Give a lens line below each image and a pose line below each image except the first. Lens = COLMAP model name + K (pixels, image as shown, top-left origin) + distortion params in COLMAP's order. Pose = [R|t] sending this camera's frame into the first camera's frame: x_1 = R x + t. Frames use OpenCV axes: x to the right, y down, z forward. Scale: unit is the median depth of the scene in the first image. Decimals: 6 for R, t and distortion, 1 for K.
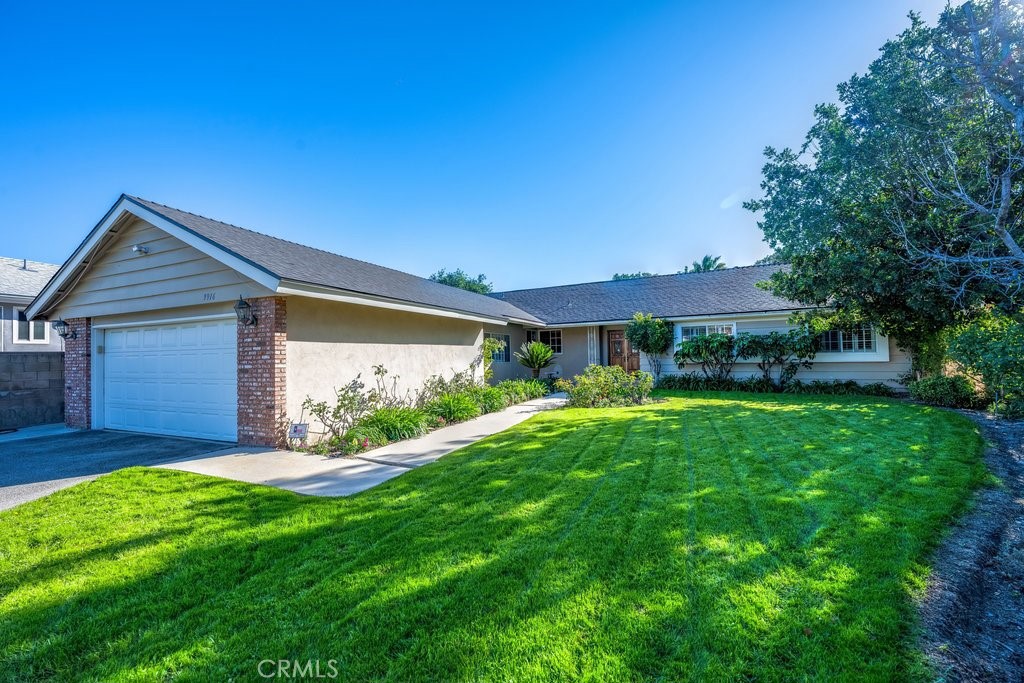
lens RADIAL K [[419.5, 0, 512.6], [0, 419.5, 343.9], [0, 0, 1]] dist [-0.002659, 0.000027]
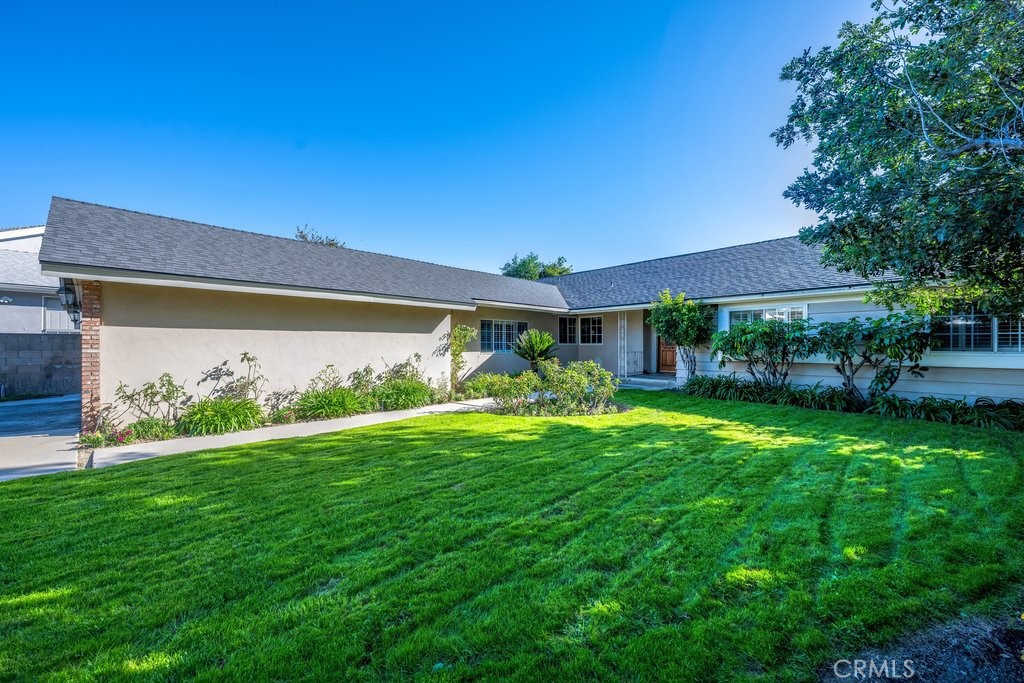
lens RADIAL K [[419.5, 0, 511.3], [0, 419.5, 339.7], [0, 0, 1]] dist [-0.002659, 0.000027]
pose [[0.934356, 0.015857, -0.355989, 0.362787], [-0.009445, 0.999760, 0.019743, -0.001800], [0.356216, -0.015085, 0.934282, 0.205126]]
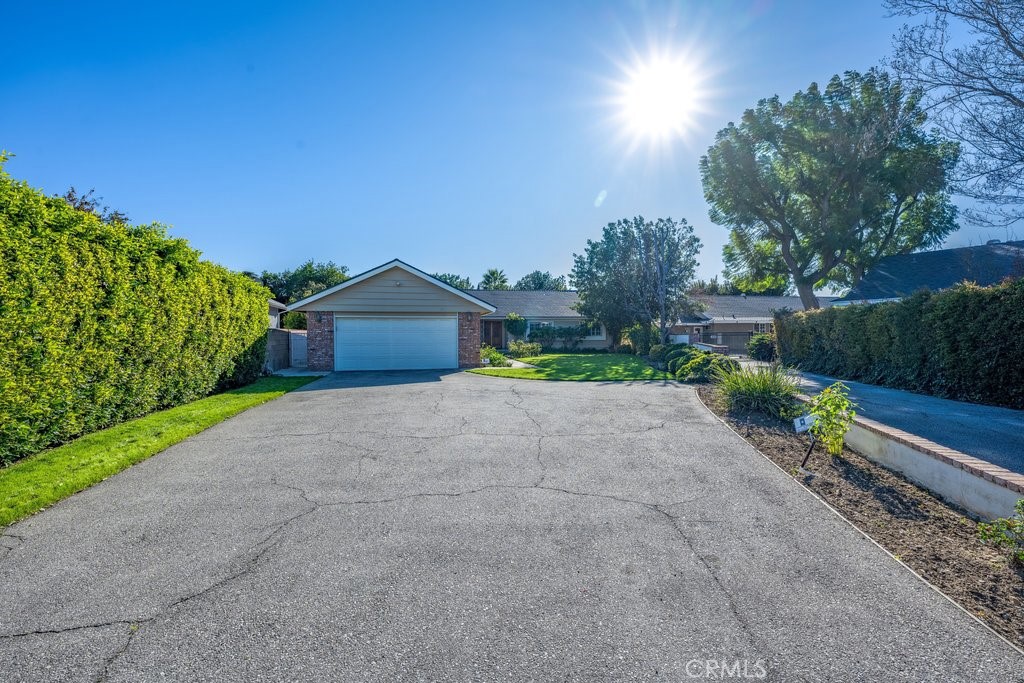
lens RADIAL K [[419.5, 0, 514.2], [0, 419.5, 337.5], [0, 0, 1]] dist [-0.002659, 0.000027]
pose [[0.802172, 0.010743, 0.596996, -0.990949], [-0.024502, 0.999588, 0.014934, 0.003849], [-0.596590, -0.026607, 0.802105, -0.649357]]
